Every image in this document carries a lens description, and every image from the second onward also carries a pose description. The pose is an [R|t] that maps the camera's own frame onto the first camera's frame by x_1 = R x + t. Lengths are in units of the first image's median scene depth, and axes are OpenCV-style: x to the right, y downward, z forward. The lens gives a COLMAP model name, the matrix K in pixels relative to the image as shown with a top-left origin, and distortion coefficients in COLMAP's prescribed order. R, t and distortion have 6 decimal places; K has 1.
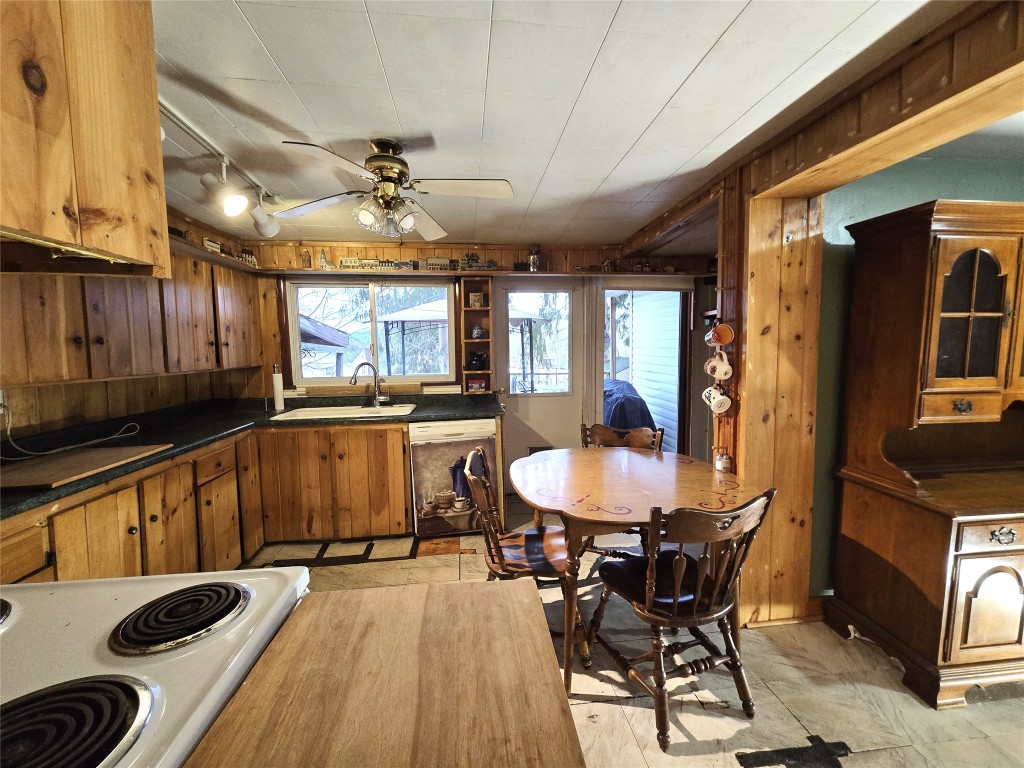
lens RADIAL K [[417.7, 0, 509.8], [0, 417.7, 380.1], [0, 0, 1]] dist [0.000972, 0.000102]
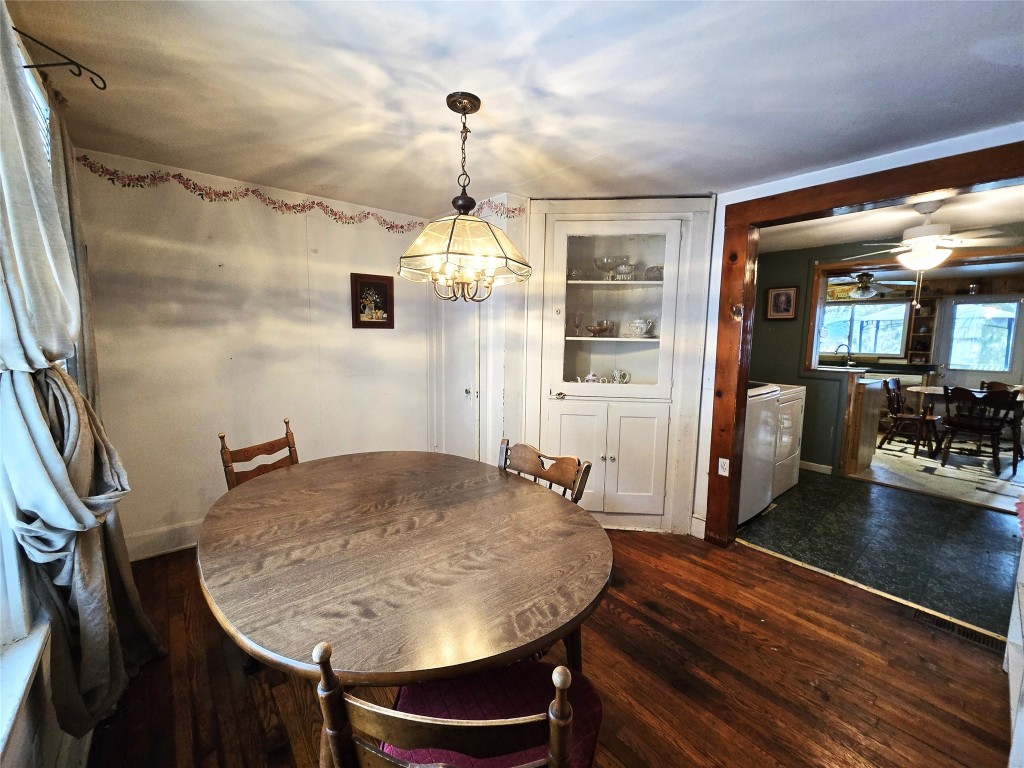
lens RADIAL K [[418.0, 0, 512.0], [0, 418.0, 384.0], [0, 0, 1]] dist [-0.000956, -0.000084]
pose [[0.548978, 0.116078, -0.827737, 0.478386], [-0.091253, 0.992714, 0.078692, 0.140200], [0.830840, 0.032333, 0.555571, -1.485957]]
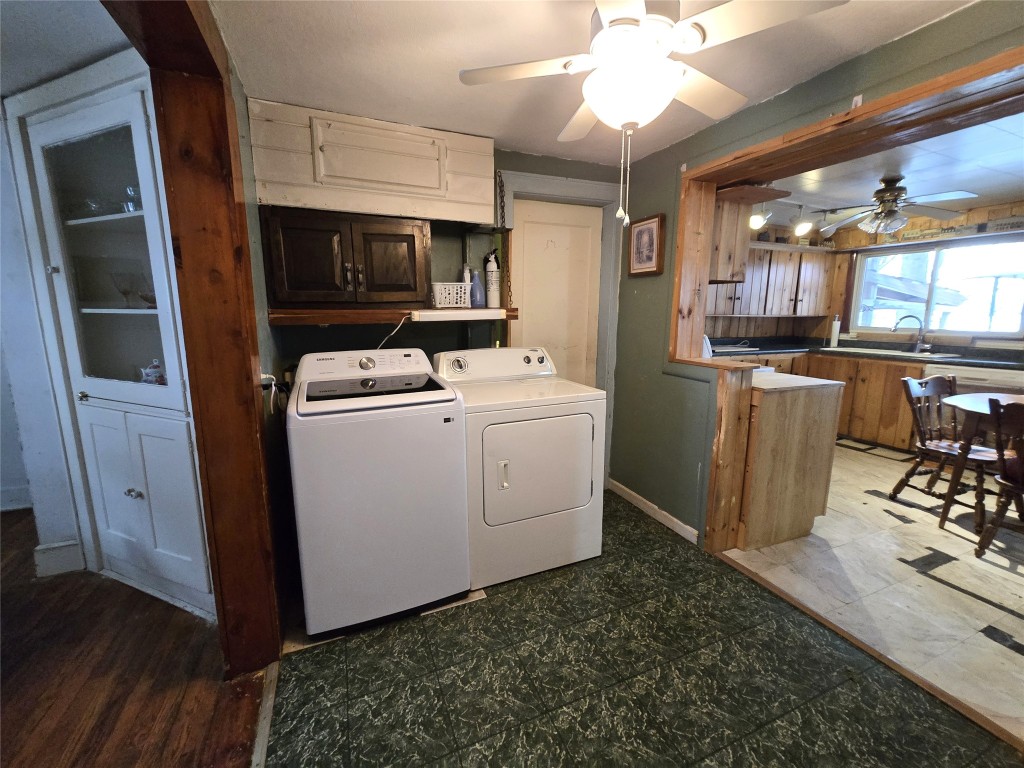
lens RADIAL K [[417.7, 0, 509.8], [0, 417.7, 380.1], [0, 0, 1]] dist [0.000972, 0.000102]
pose [[0.283091, 0.170592, -0.943800, 0.536665], [-0.084509, 0.984664, 0.152630, 0.060514], [0.955363, 0.036552, 0.293166, -0.508719]]
